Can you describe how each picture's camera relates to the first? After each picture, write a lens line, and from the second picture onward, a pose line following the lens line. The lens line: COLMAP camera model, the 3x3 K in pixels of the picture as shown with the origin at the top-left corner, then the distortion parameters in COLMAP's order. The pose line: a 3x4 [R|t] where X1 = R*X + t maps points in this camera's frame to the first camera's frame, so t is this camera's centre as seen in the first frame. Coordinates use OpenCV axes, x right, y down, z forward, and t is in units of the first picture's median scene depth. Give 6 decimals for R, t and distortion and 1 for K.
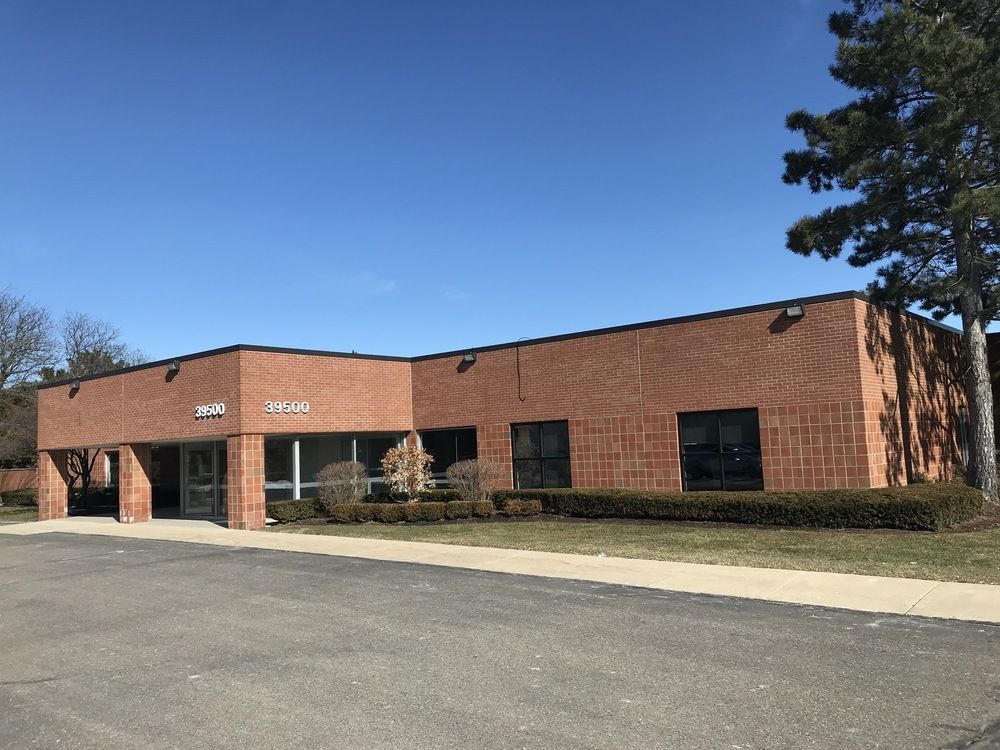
lens RADIAL K [[815.0, 0, 481.7], [0, 815.0, 372.1], [0, 0, 1]] dist [0.114042, -0.212330]
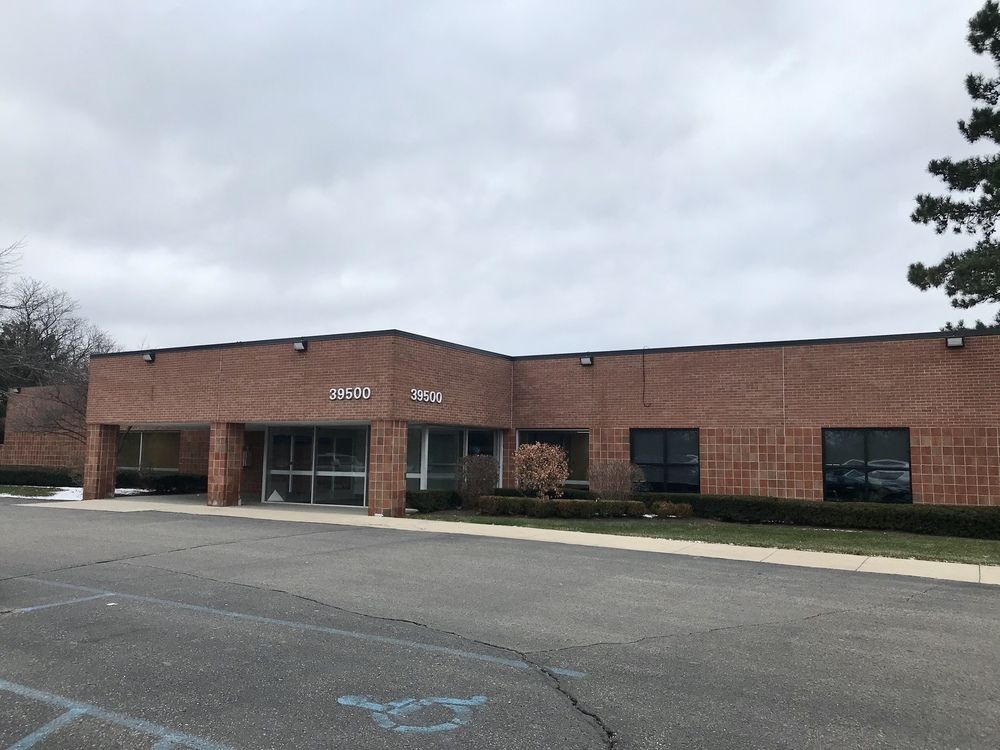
lens RADIAL K [[815.0, 0, 481.7], [0, 815.0, 372.1], [0, 0, 1]] dist [0.114042, -0.212330]
pose [[0.985630, 0.076149, 0.150782, -0.328060], [-0.074323, 0.997077, -0.017718, 0.026554], [-0.151690, 0.006256, 0.988408, 0.011871]]
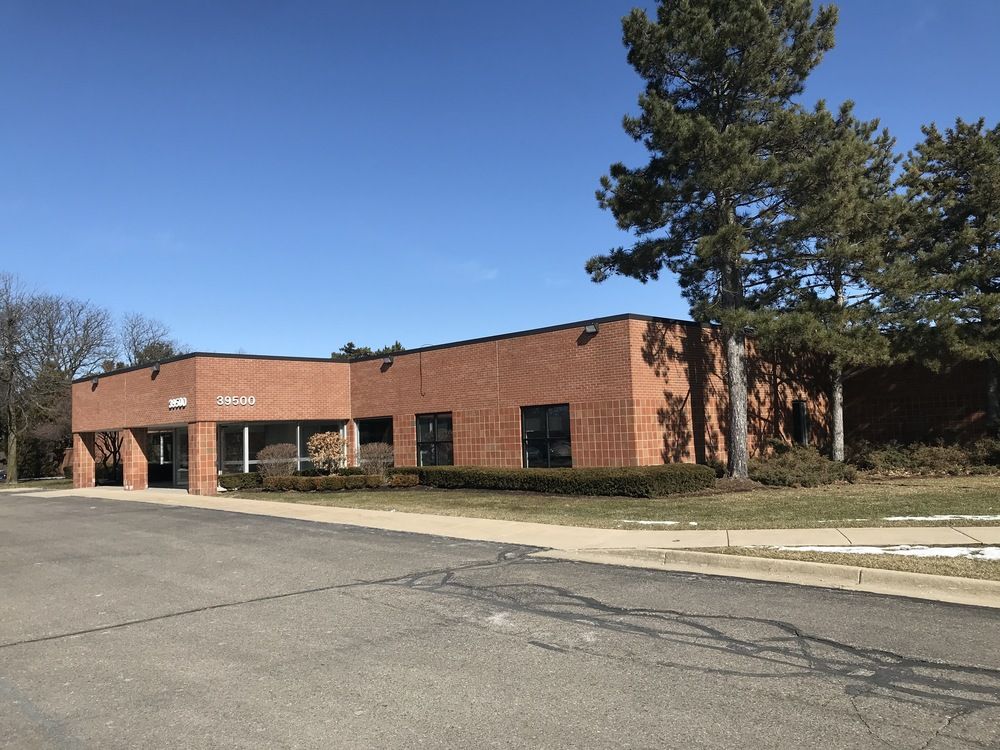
lens RADIAL K [[815.0, 0, 481.7], [0, 815.0, 372.1], [0, 0, 1]] dist [0.114042, -0.212330]
pose [[0.994527, -0.000602, -0.104475, 0.280702], [0.002582, 0.999820, 0.018820, -0.025071], [0.104445, -0.018987, 0.994349, -0.233297]]
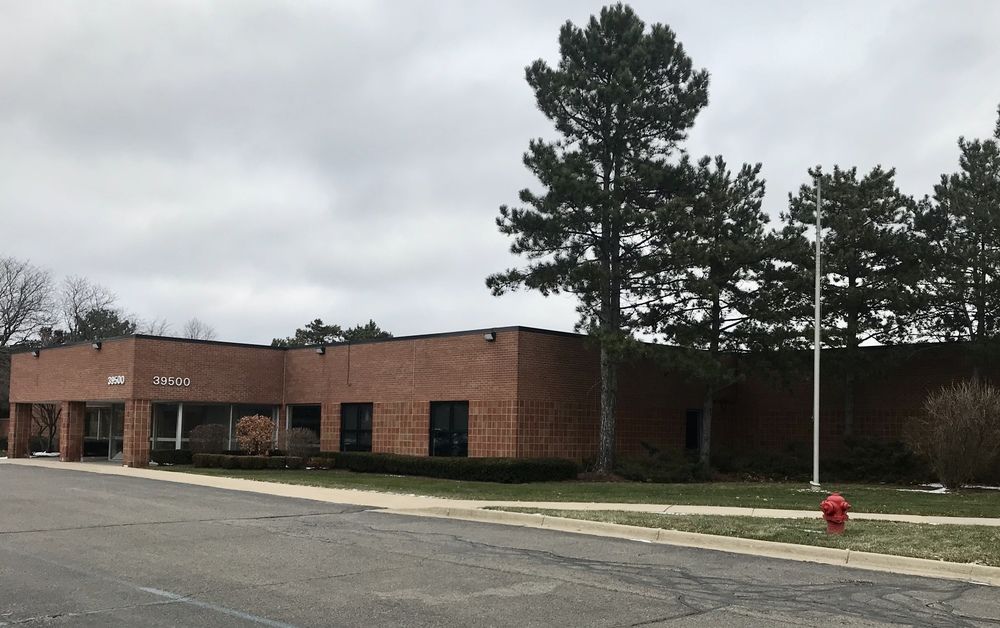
lens RADIAL K [[963.3, 0, 530.9], [0, 963.3, 377.7], [0, 0, 1]] dist [0.075479, -0.106464]
pose [[0.996585, 0.055333, -0.061288, 0.460229], [-0.053007, 0.997835, 0.038943, -0.058218], [0.063311, -0.035561, 0.997360, -0.571791]]
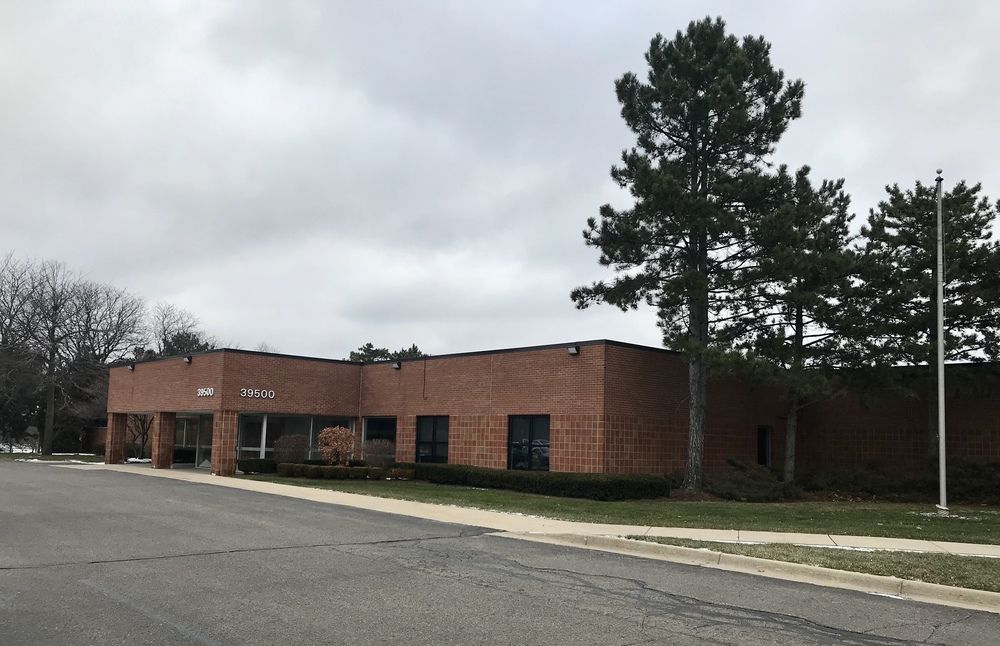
lens RADIAL K [[812.6, 0, 486.7], [0, 812.6, 374.2], [0, 0, 1]] dist [0.118060, -0.256198]
pose [[0.990712, 0.060764, -0.121646, 0.332767], [-0.059384, 0.998123, 0.014944, -0.036216], [0.122326, -0.007581, 0.992461, -0.365740]]
